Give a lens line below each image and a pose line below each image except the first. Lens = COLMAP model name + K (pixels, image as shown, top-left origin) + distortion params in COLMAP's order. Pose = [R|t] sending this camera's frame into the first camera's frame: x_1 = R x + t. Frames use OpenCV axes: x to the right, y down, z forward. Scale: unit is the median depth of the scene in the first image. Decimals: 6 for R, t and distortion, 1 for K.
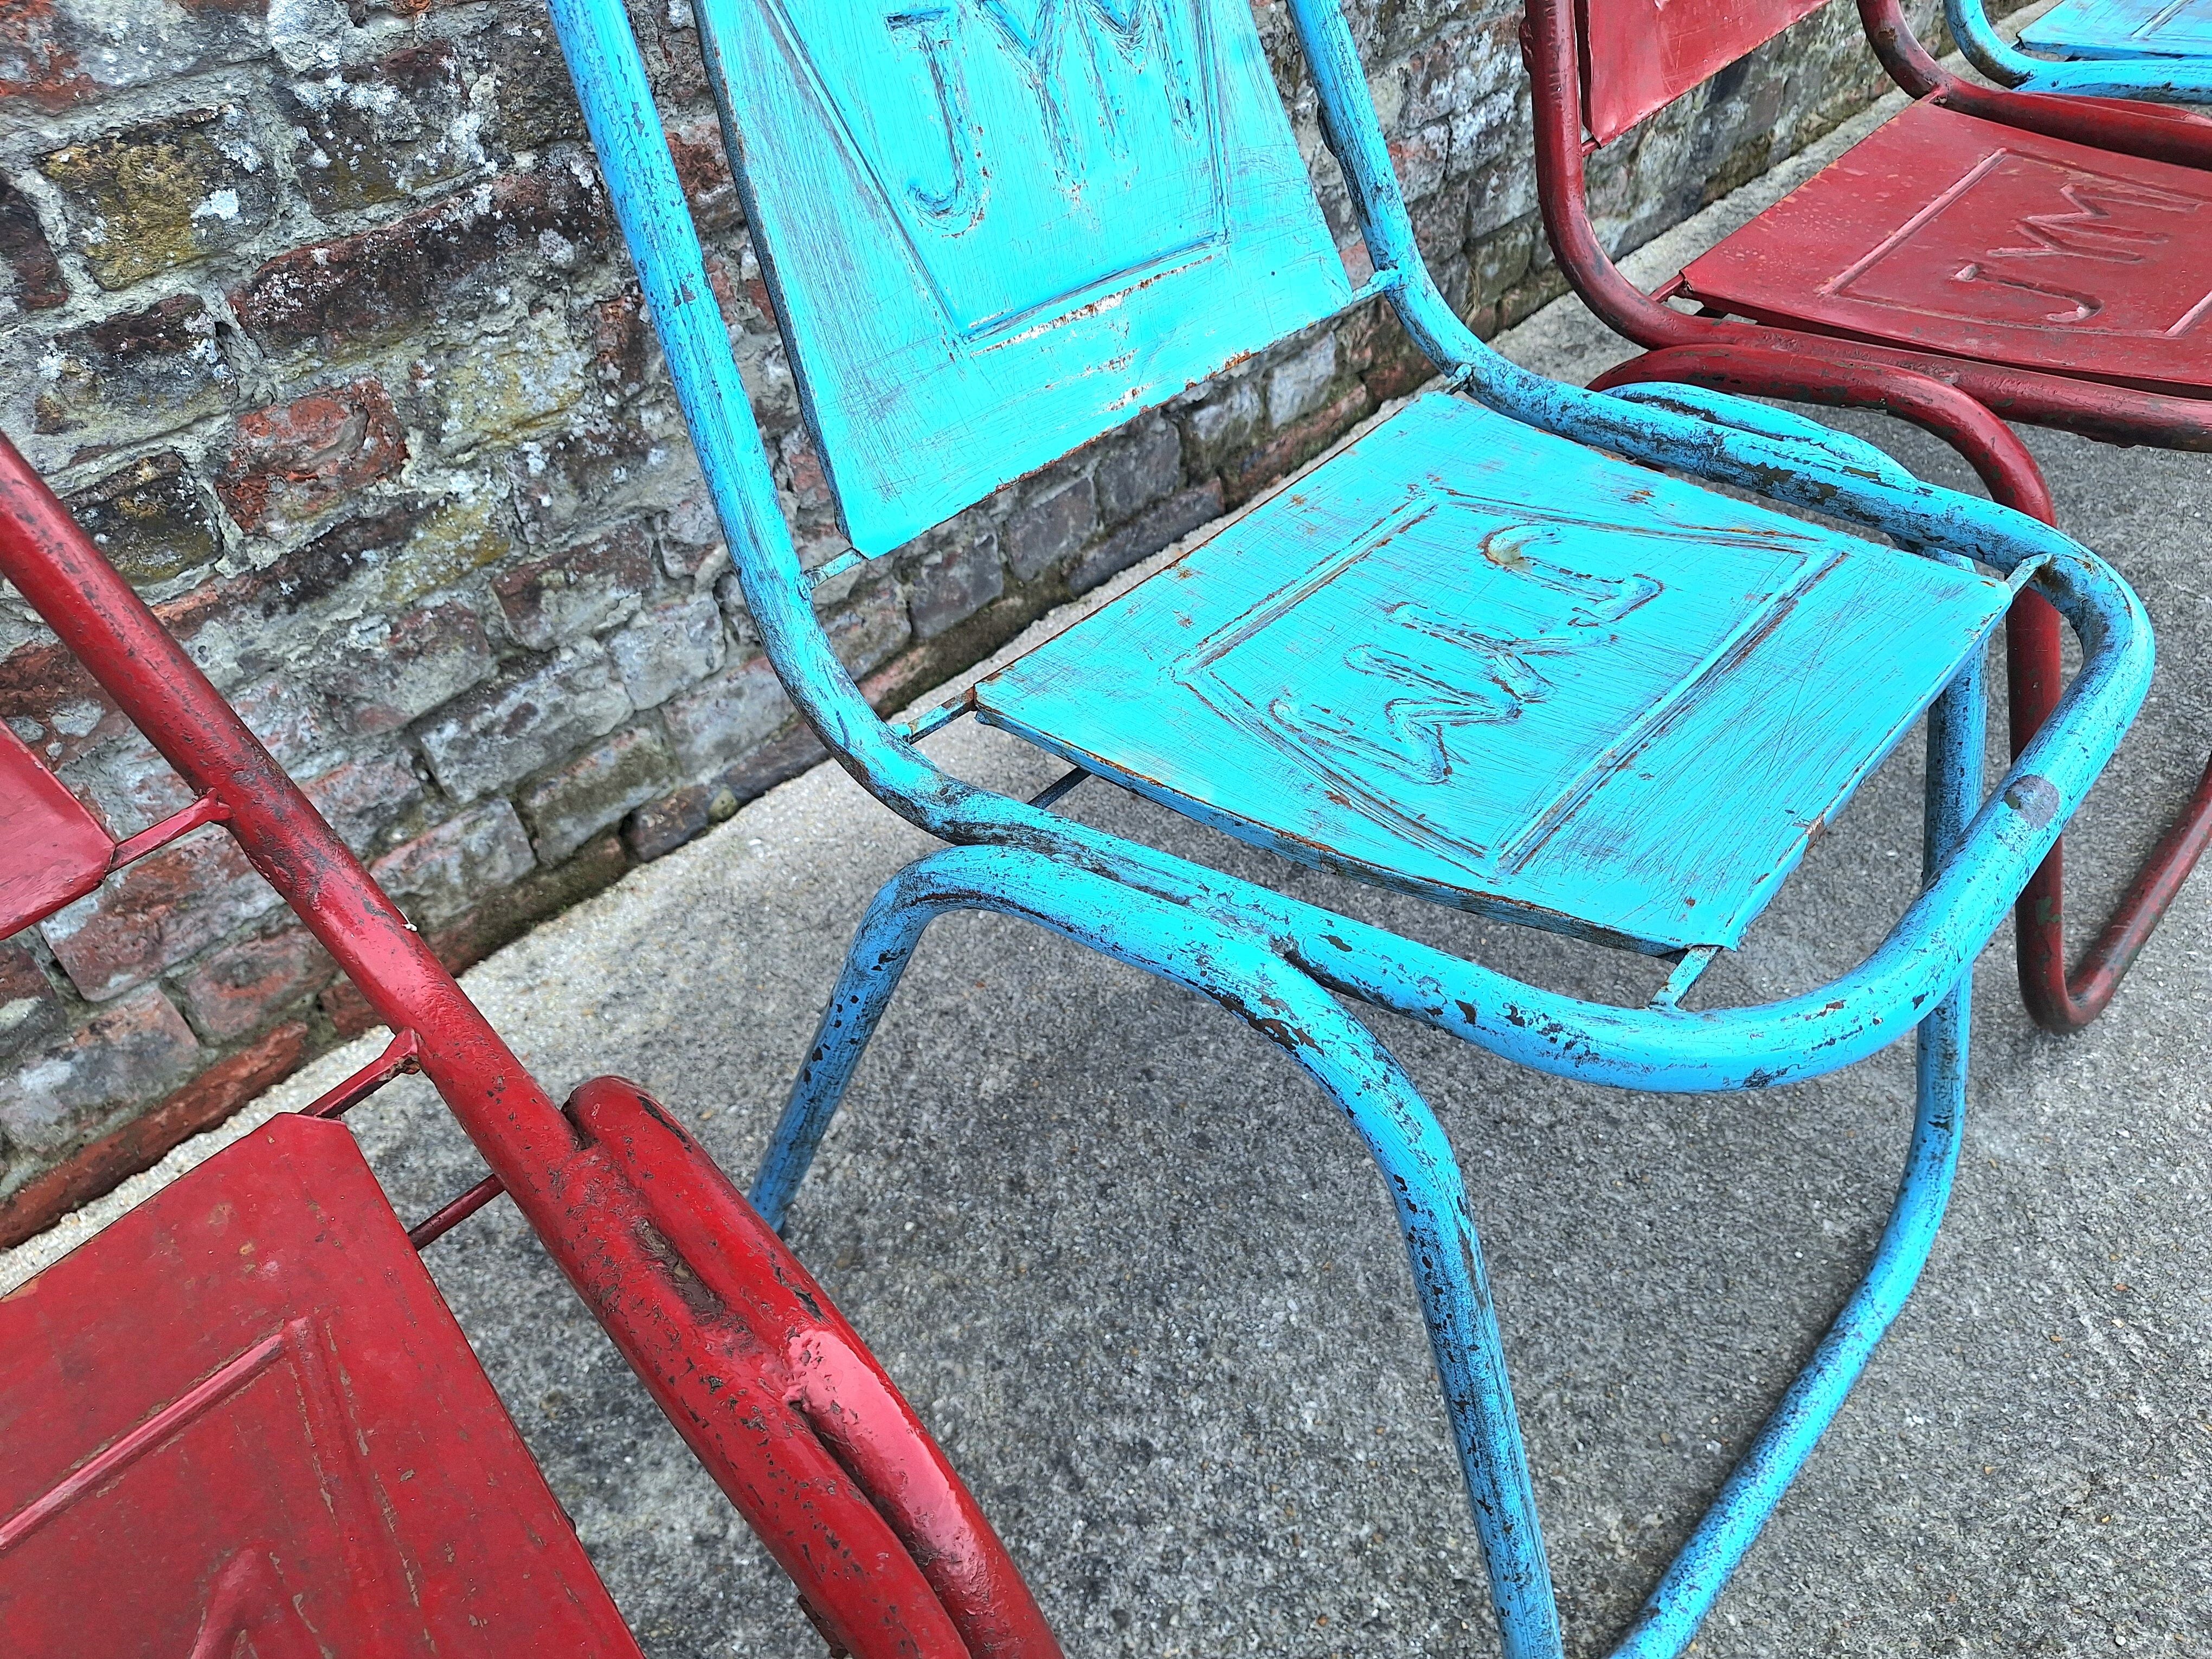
lens RADIAL K [[1577.2, 0, 1106.0], [0, 1577.2, 829.5], [0, 0, 1]] dist [0.036609, -0.051305]
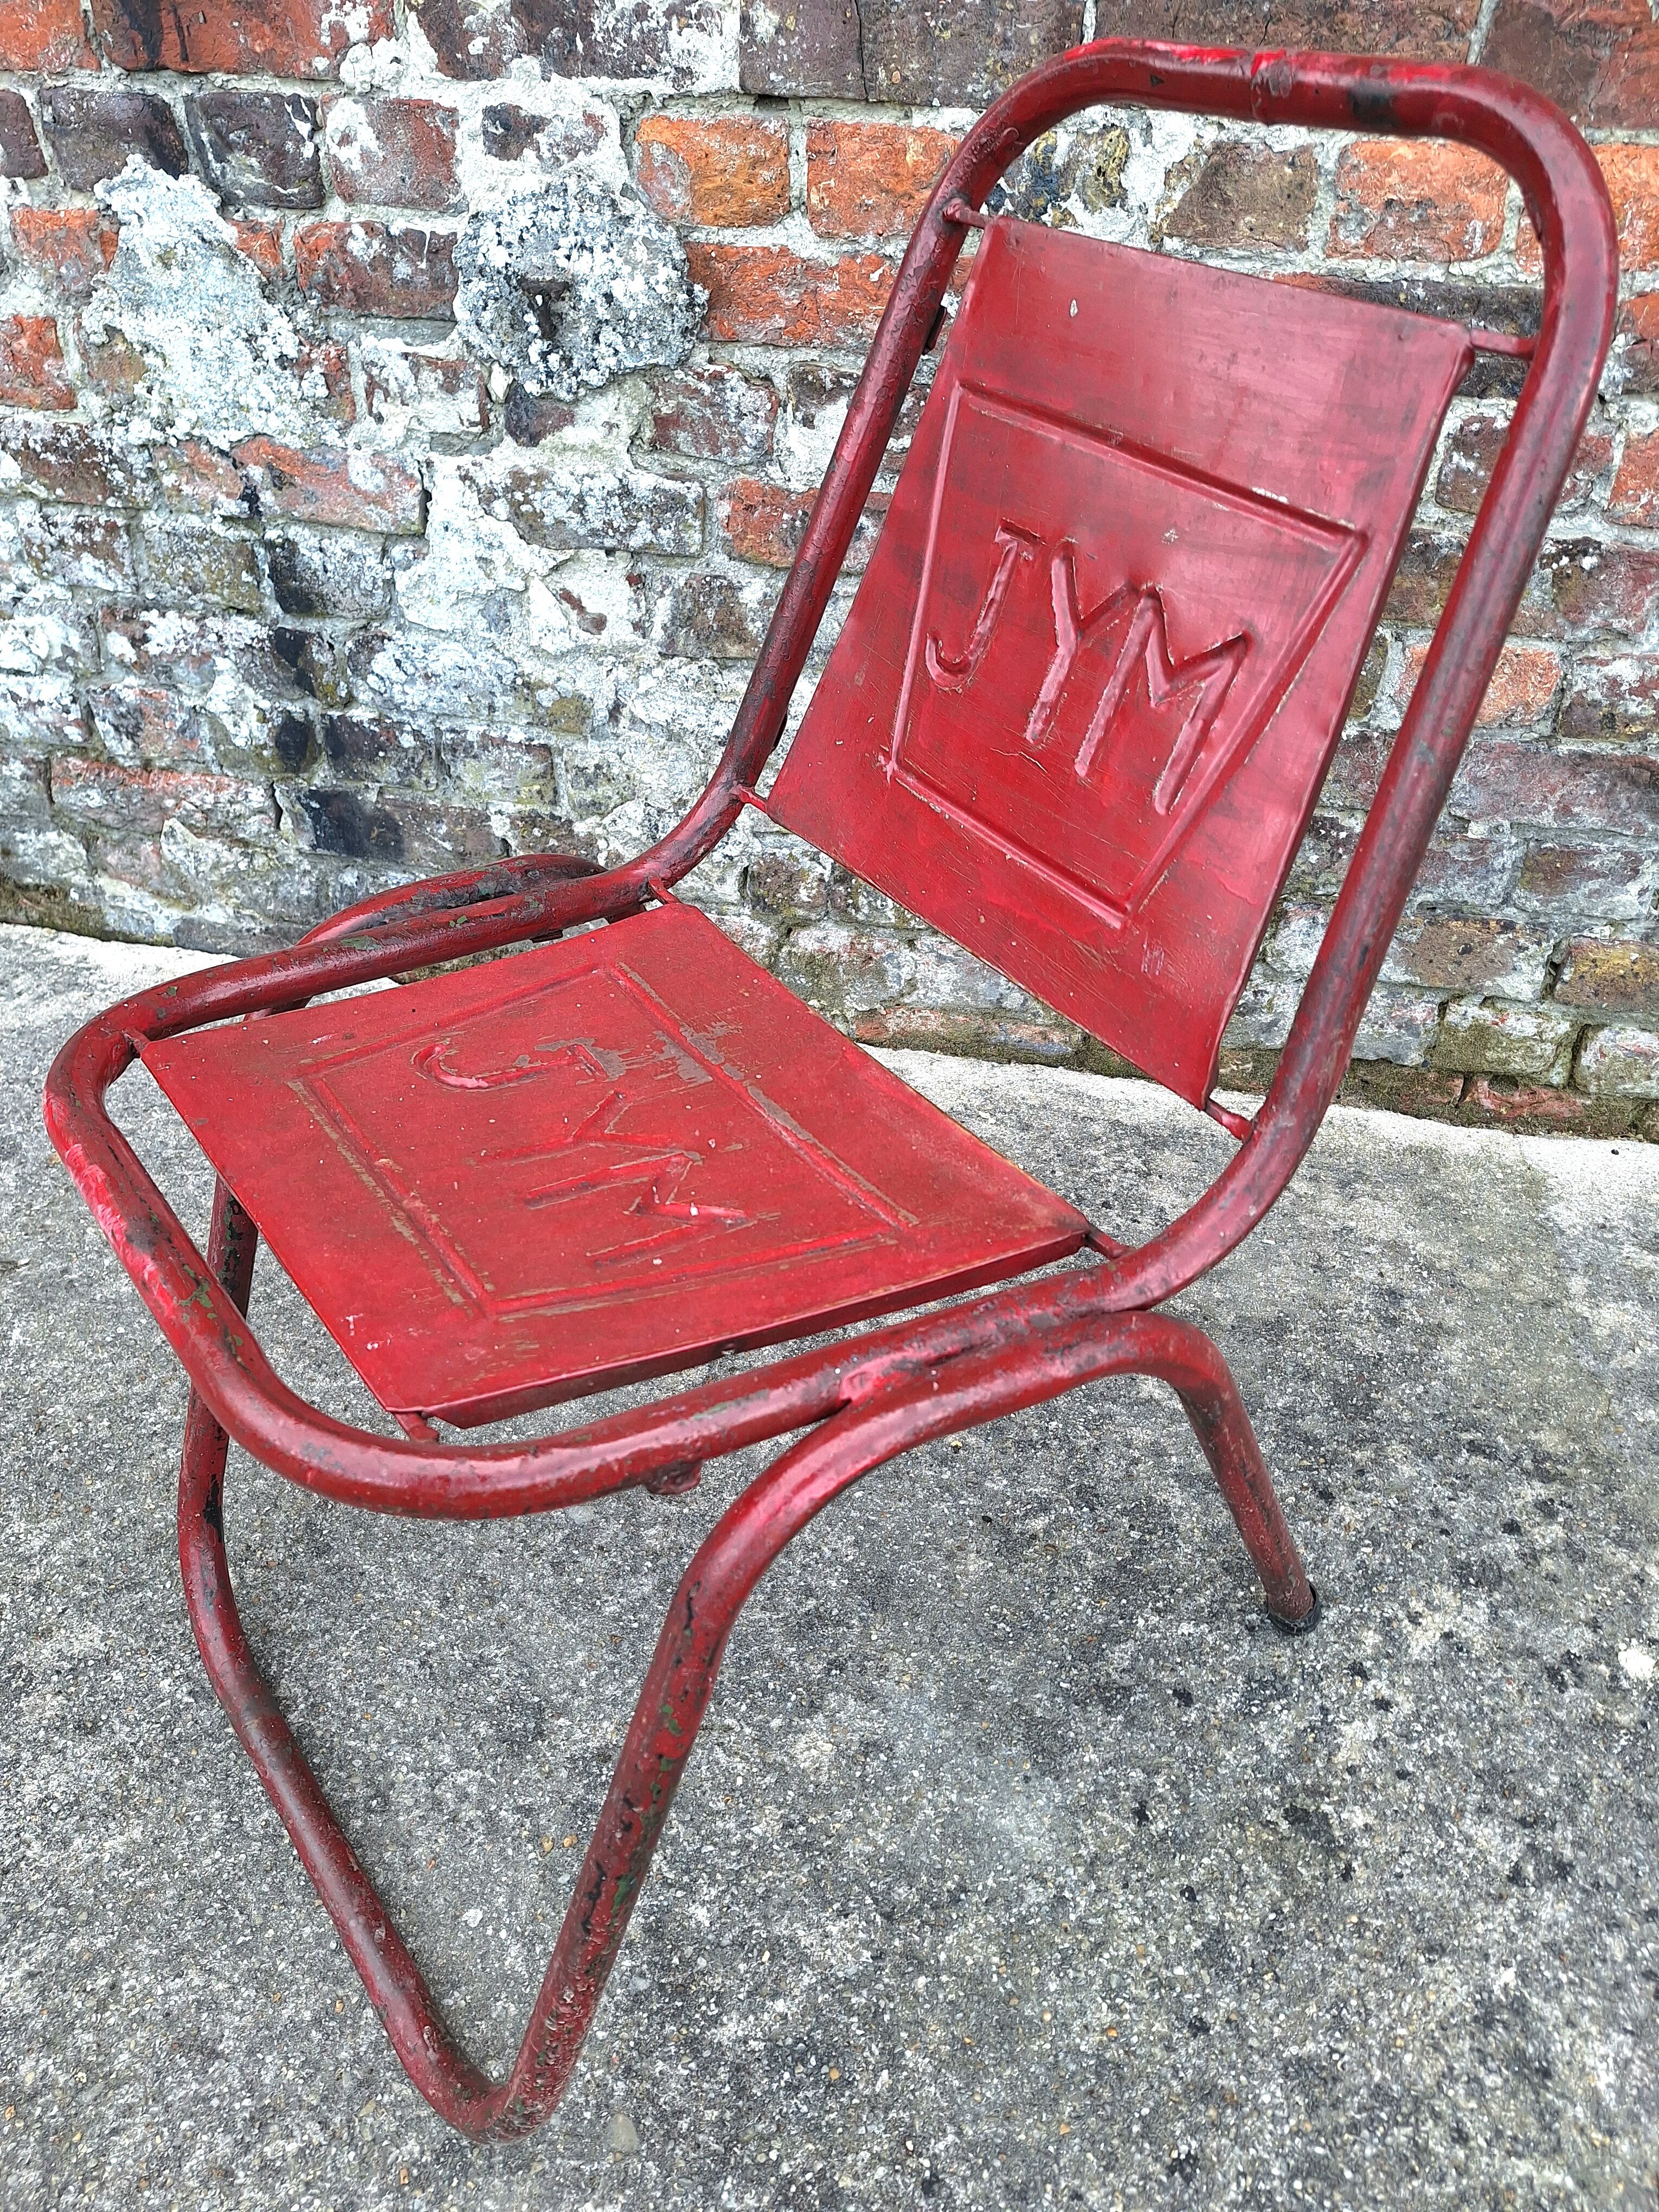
lens RADIAL K [[1560.9, 0, 819.4], [0, 1560.9, 1151.6], [0, 0, 1]] dist [0.075494, -0.094446]
pose [[0.521185, 0.560877, -0.643260, 1.543525], [-0.609887, 0.772010, 0.178993, -0.886704], [0.596996, 0.299027, 0.744431, 0.853110]]
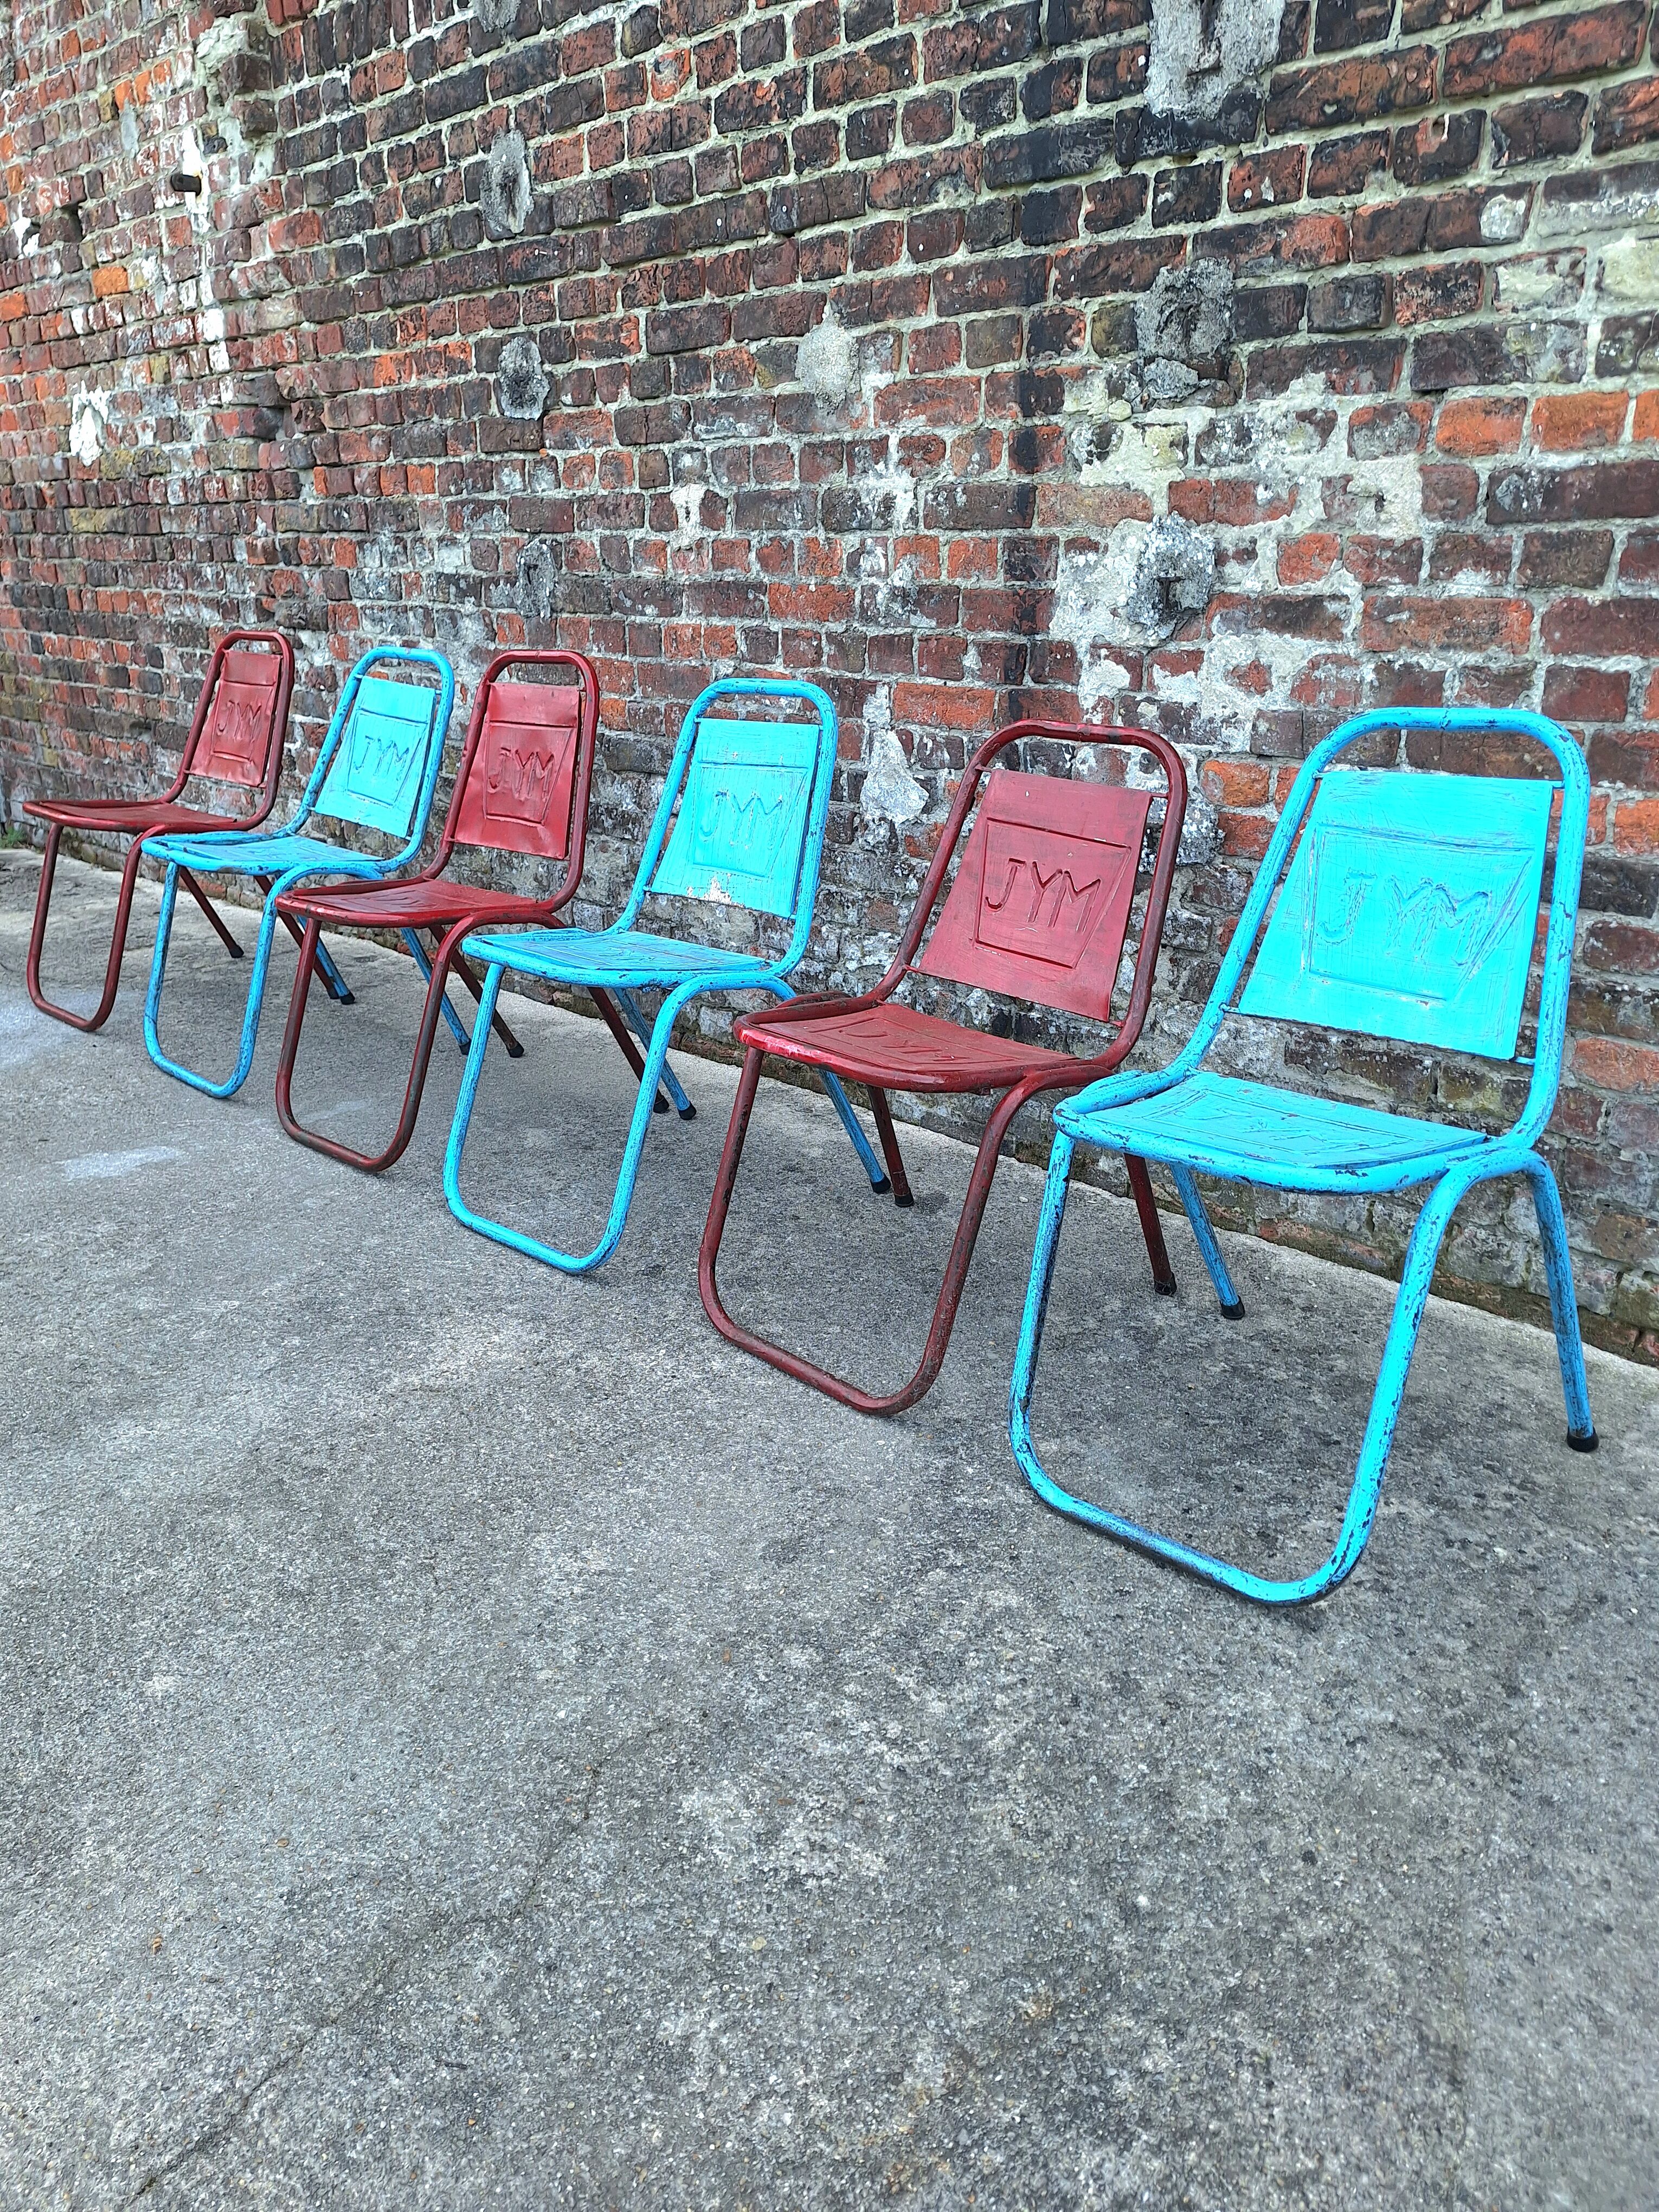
lens RADIAL K [[1516.8, 0, 828.0], [0, 1516.8, 1112.8], [0, 0, 1]] dist [0.176123, -0.356347]
pose [[-0.006550, 0.371678, -0.928339, 2.414250], [-0.691071, 0.669309, 0.272847, -1.004208], [0.722757, 0.643336, 0.252472, 0.756045]]
